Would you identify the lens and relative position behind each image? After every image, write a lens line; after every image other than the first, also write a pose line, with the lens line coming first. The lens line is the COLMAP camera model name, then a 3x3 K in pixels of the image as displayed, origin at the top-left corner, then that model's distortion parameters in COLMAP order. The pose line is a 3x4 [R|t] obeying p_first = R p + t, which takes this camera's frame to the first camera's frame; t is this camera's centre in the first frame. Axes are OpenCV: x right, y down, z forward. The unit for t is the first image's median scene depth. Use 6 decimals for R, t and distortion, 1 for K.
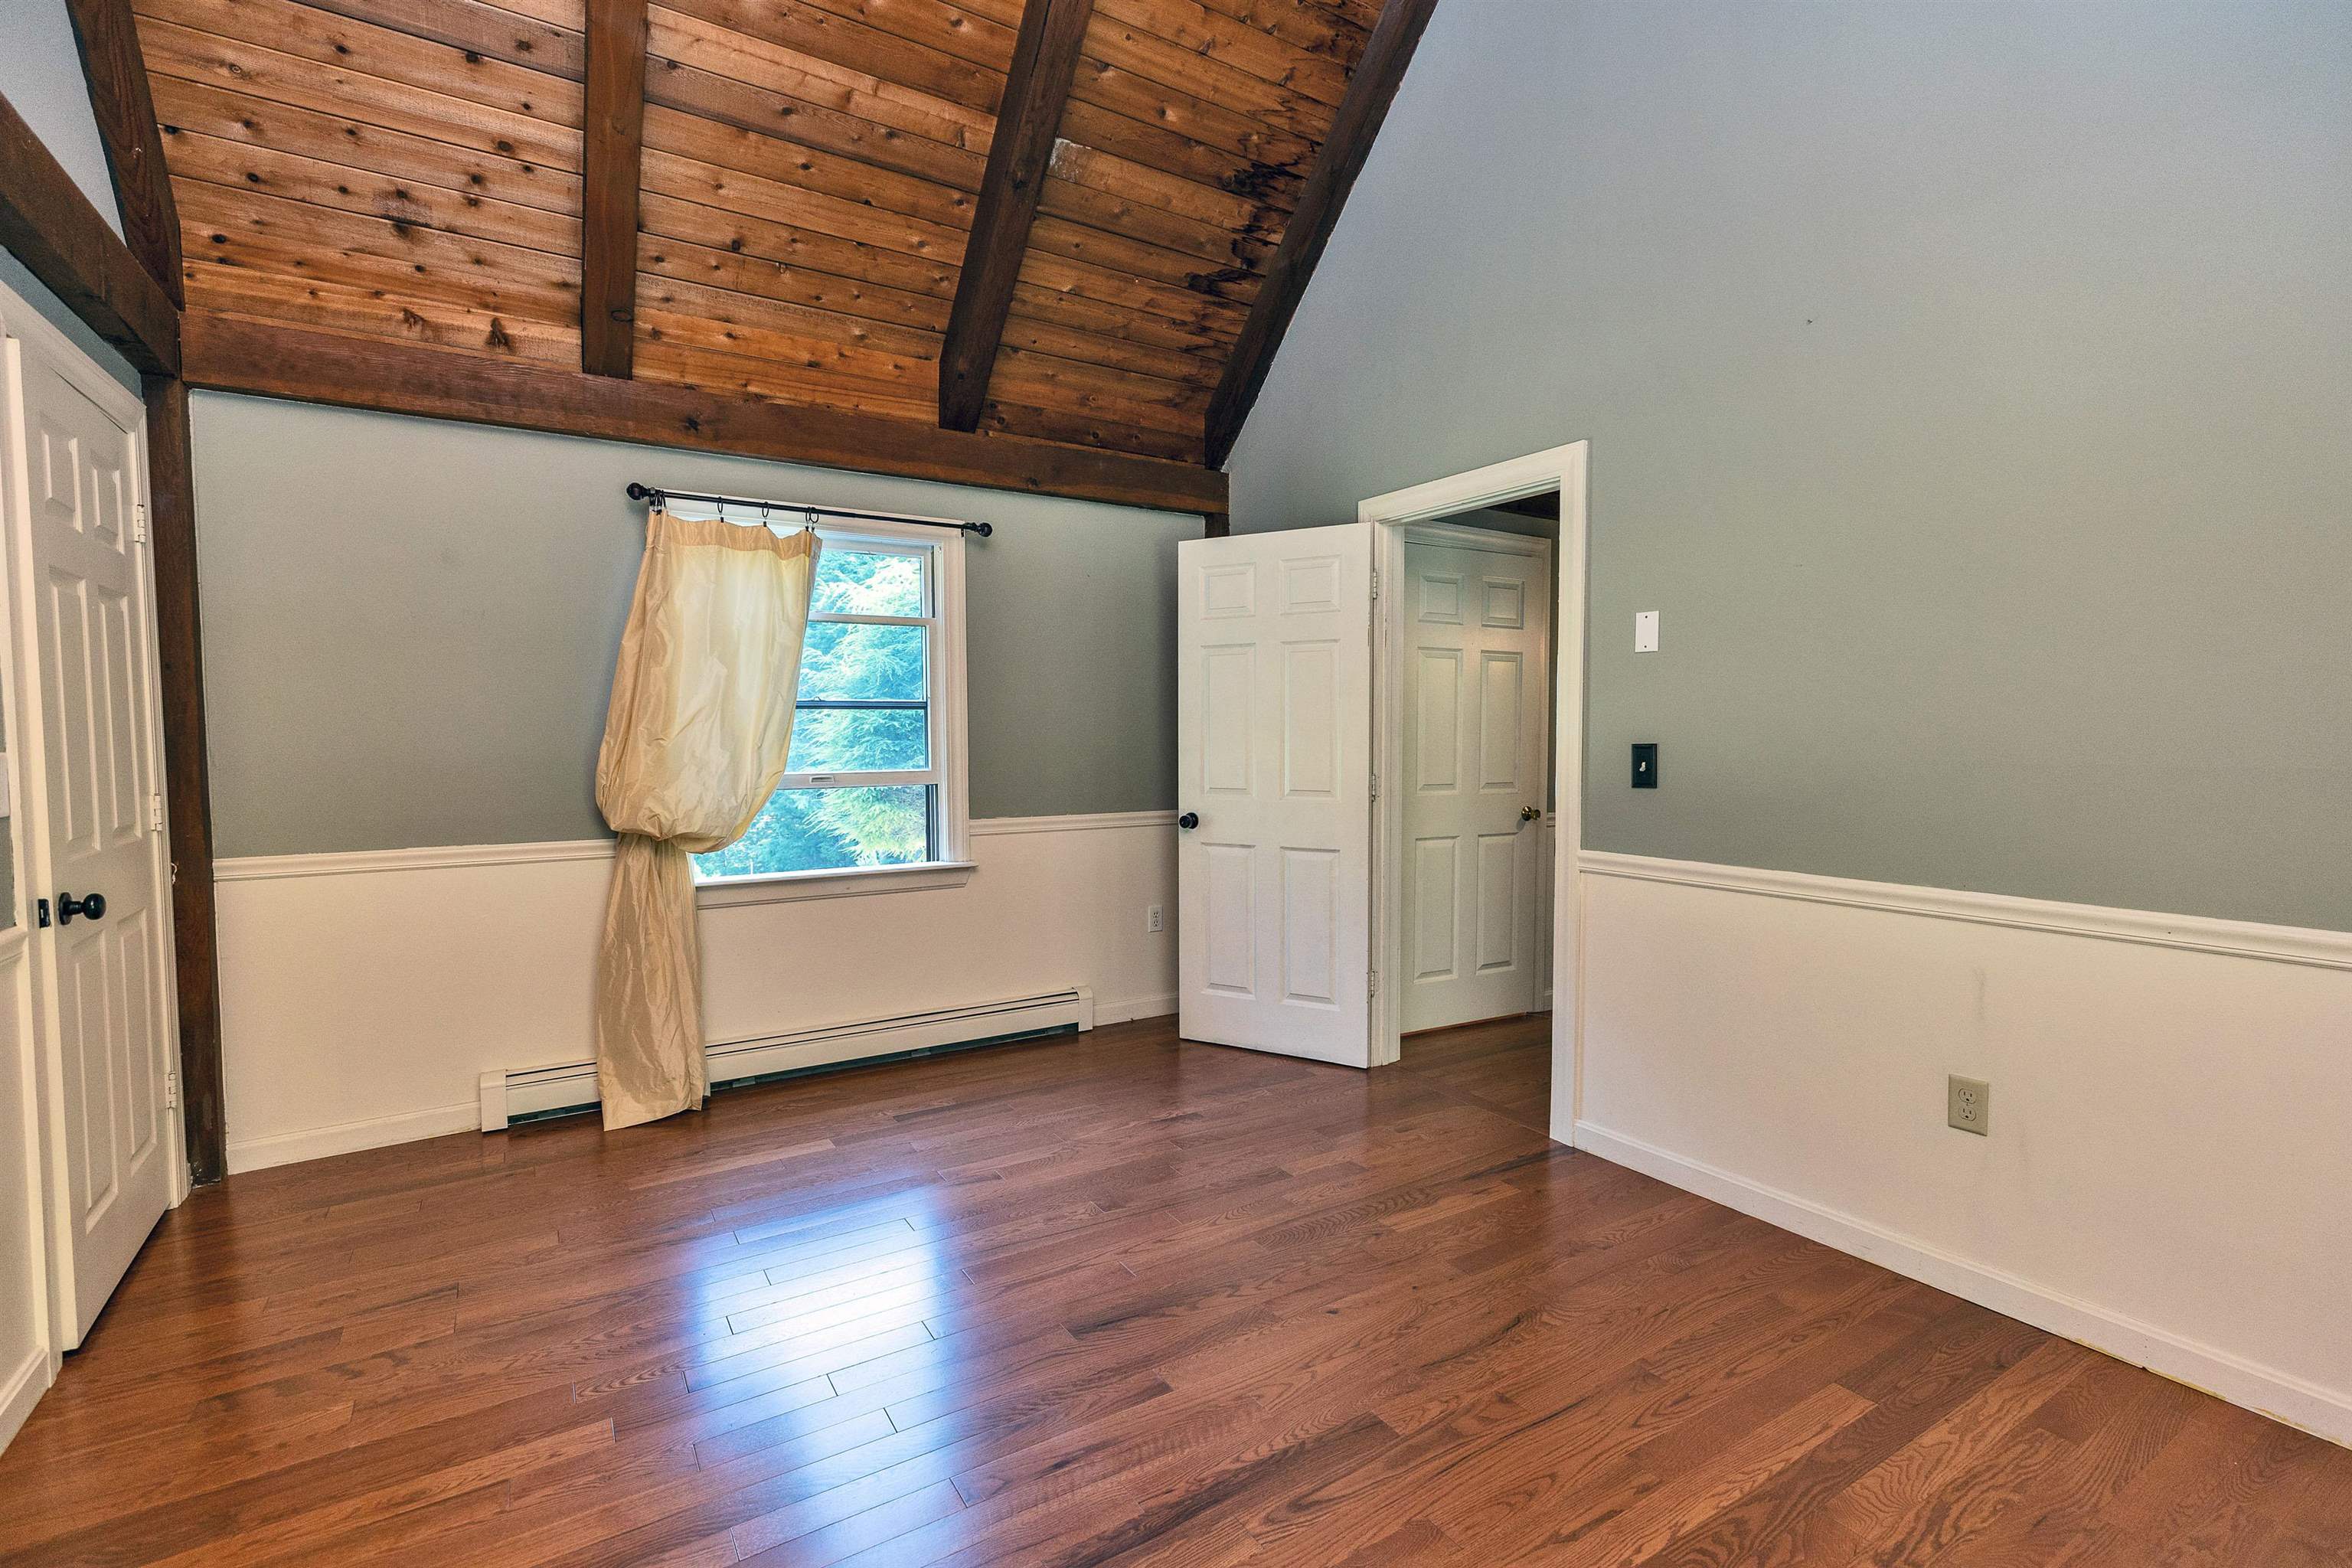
lens RADIAL K [[1068.5, 0, 1190.1], [0, 1068.5, 779.0], [0, 0, 1]] dist [0.003142, 0.000145]
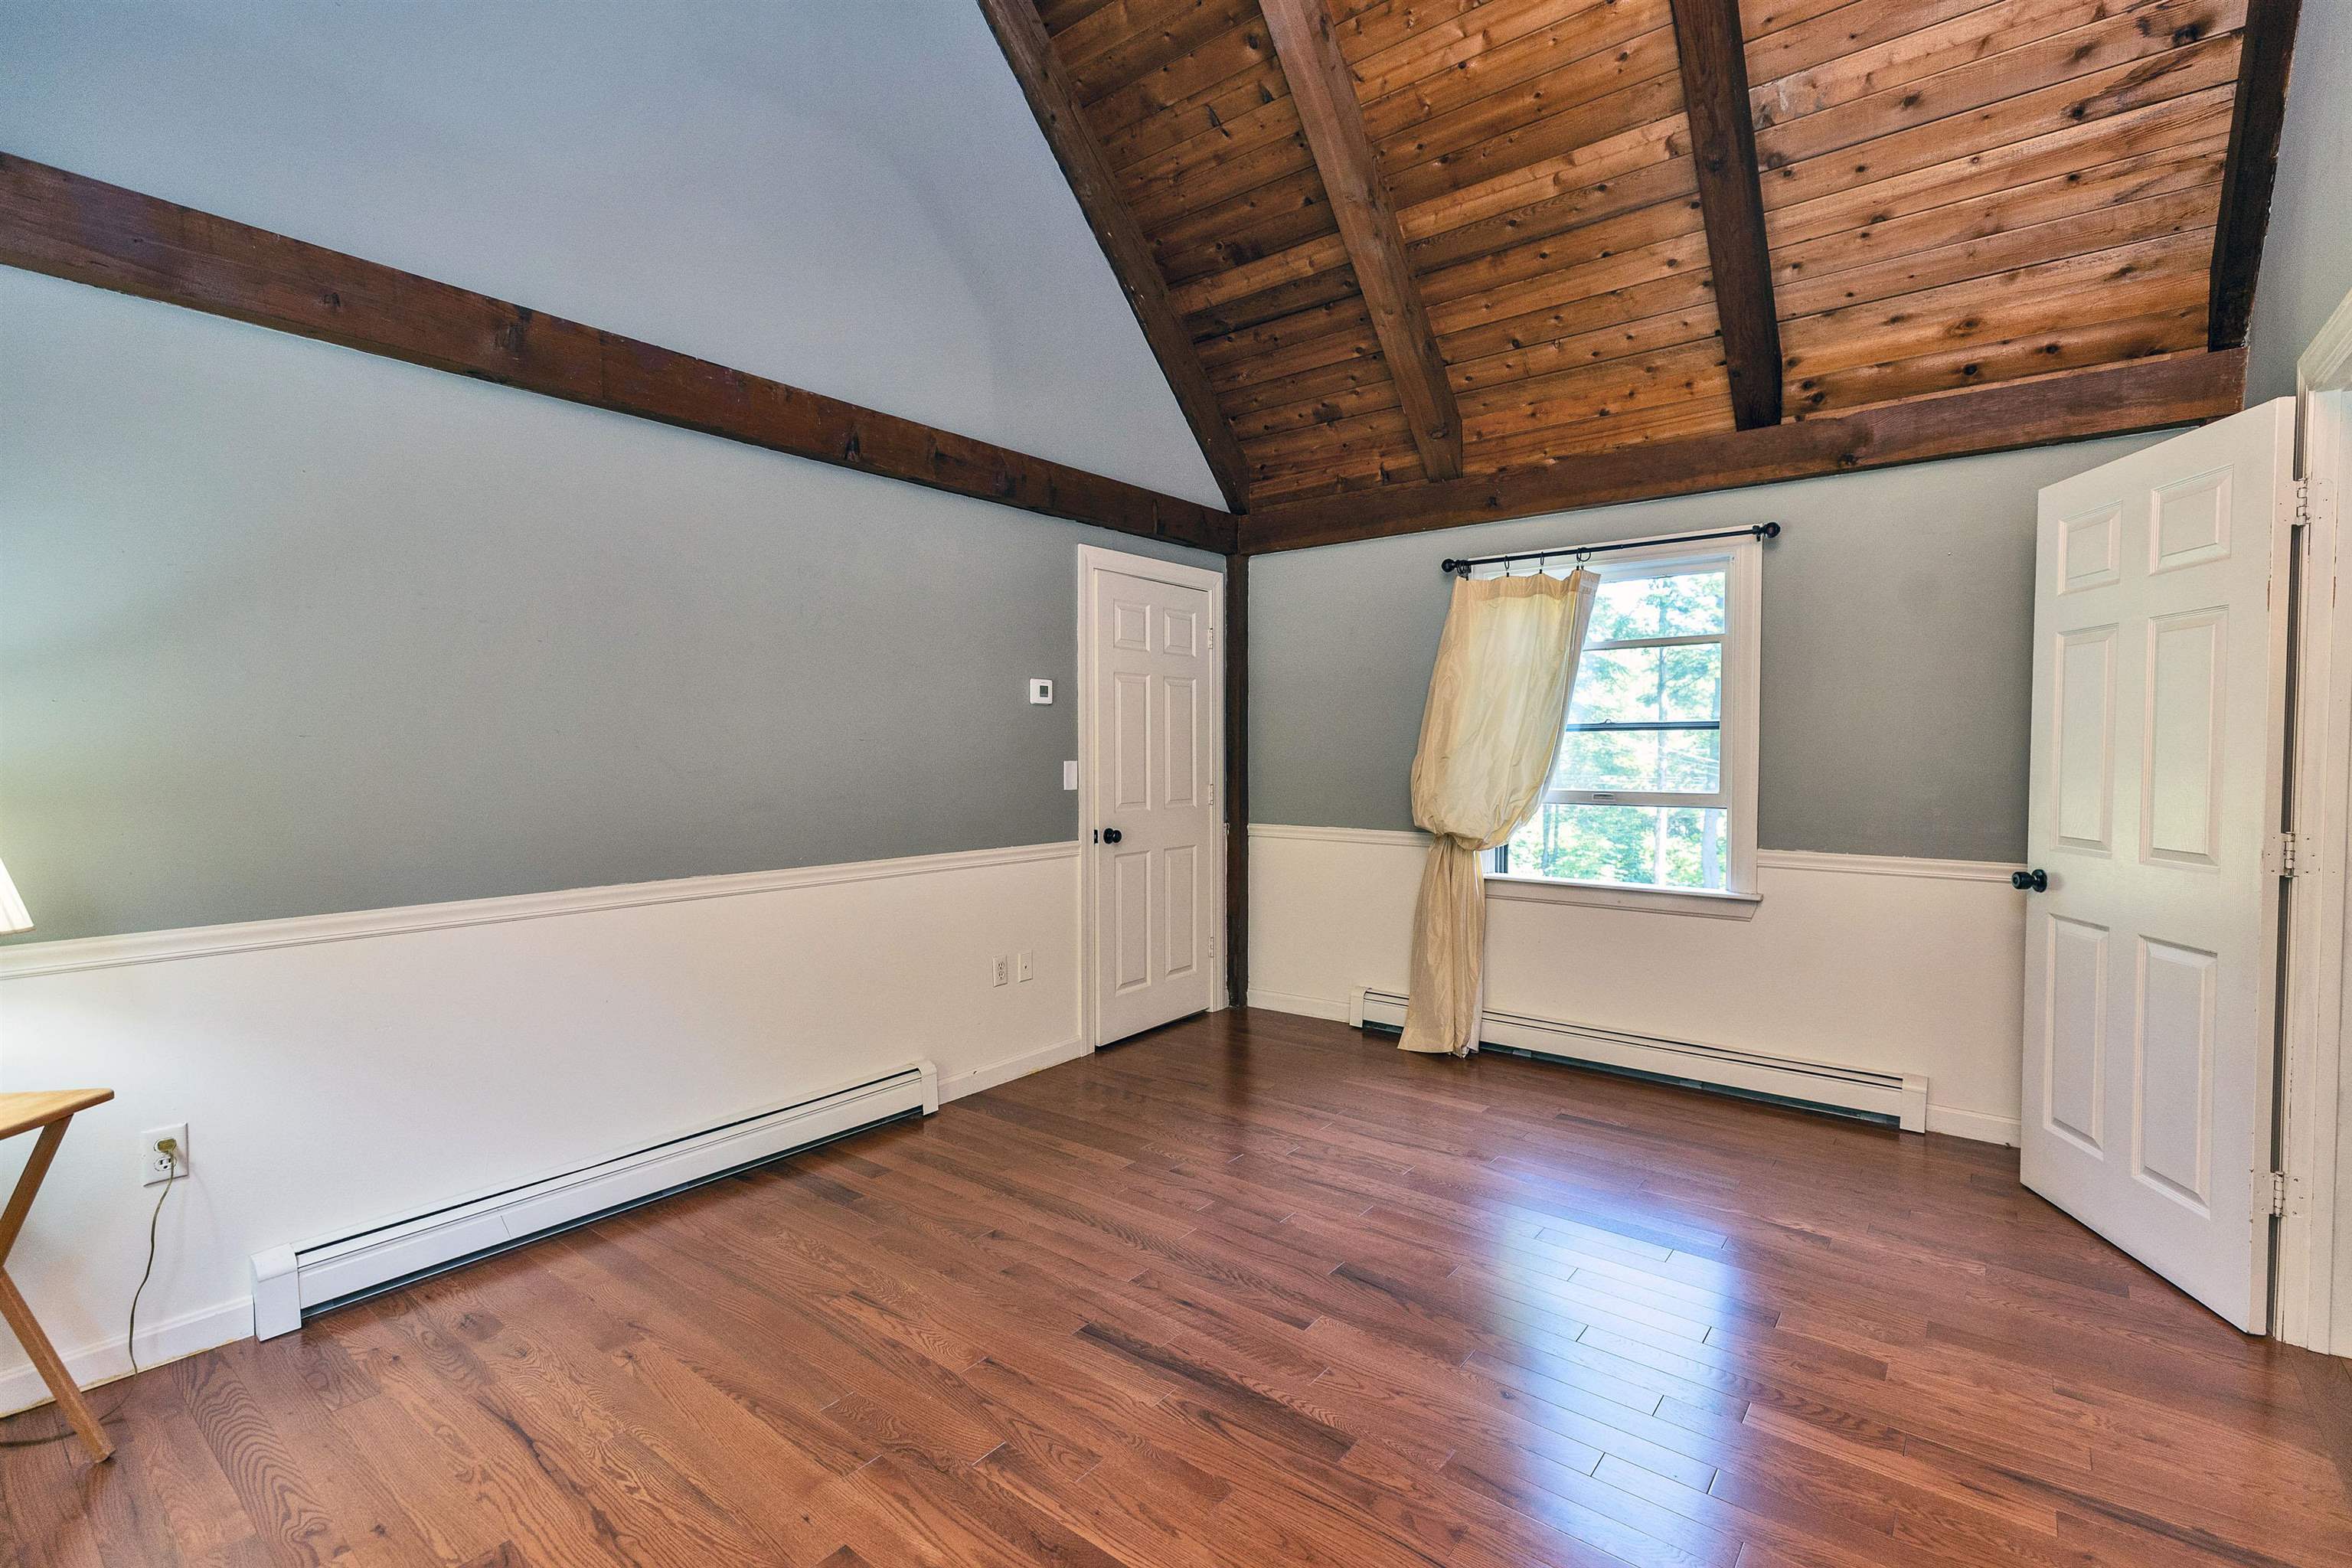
lens RADIAL K [[1068.5, 0, 1190.1], [0, 1068.5, 779.0], [0, 0, 1]] dist [0.003142, 0.000145]
pose [[0.328991, 0.030810, -0.943830, 0.578932], [-0.043428, 0.998904, 0.017470, -0.019711], [0.943334, 0.035242, 0.329968, 0.278389]]
